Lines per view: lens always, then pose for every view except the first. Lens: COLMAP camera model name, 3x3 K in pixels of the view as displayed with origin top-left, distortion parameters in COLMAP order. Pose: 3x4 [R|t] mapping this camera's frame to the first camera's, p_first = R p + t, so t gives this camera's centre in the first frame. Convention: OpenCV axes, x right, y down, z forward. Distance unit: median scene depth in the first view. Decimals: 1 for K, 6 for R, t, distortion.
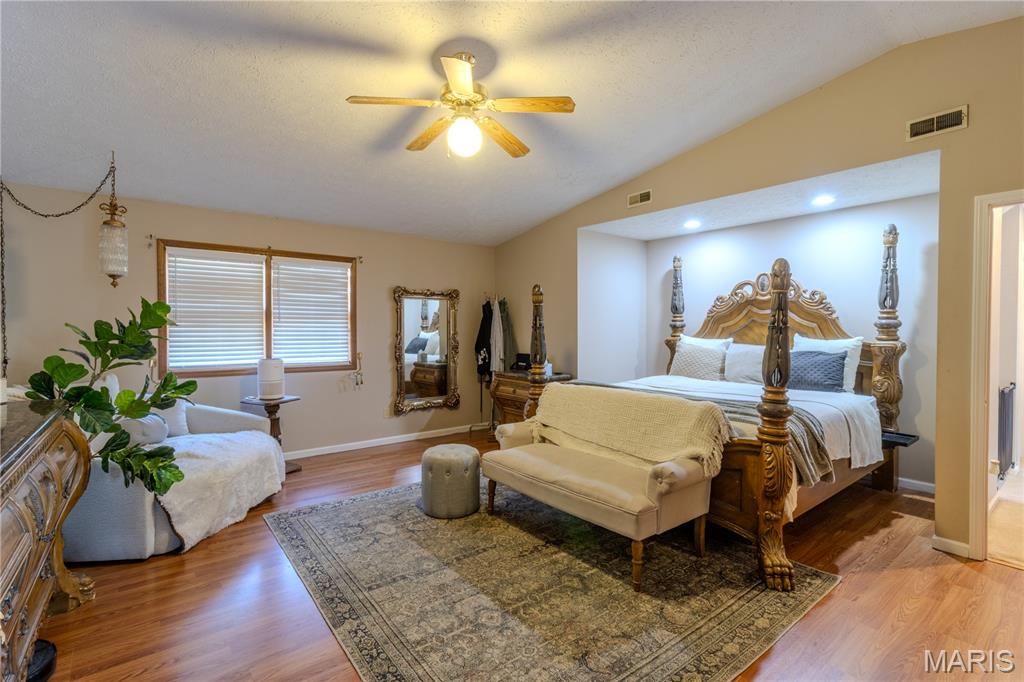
lens RADIAL K [[475.6, 0, 516.4], [0, 475.6, 337.2], [0, 0, 1]] dist [-0.000548, 0.000642]
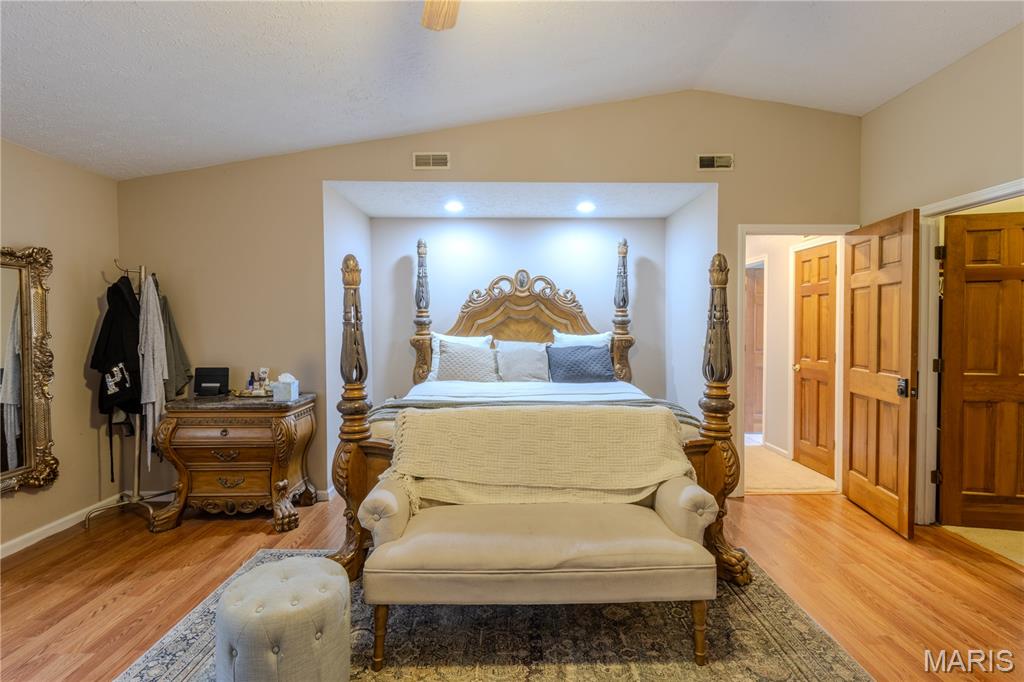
lens RADIAL K [[475.6, 0, 516.4], [0, 475.6, 337.2], [0, 0, 1]] dist [-0.000548, 0.000642]
pose [[0.616561, -0.022001, 0.787000, -0.272478], [0.018916, 0.999735, 0.013129, -0.006157], [-0.787080, 0.006792, 0.616814, 0.391681]]
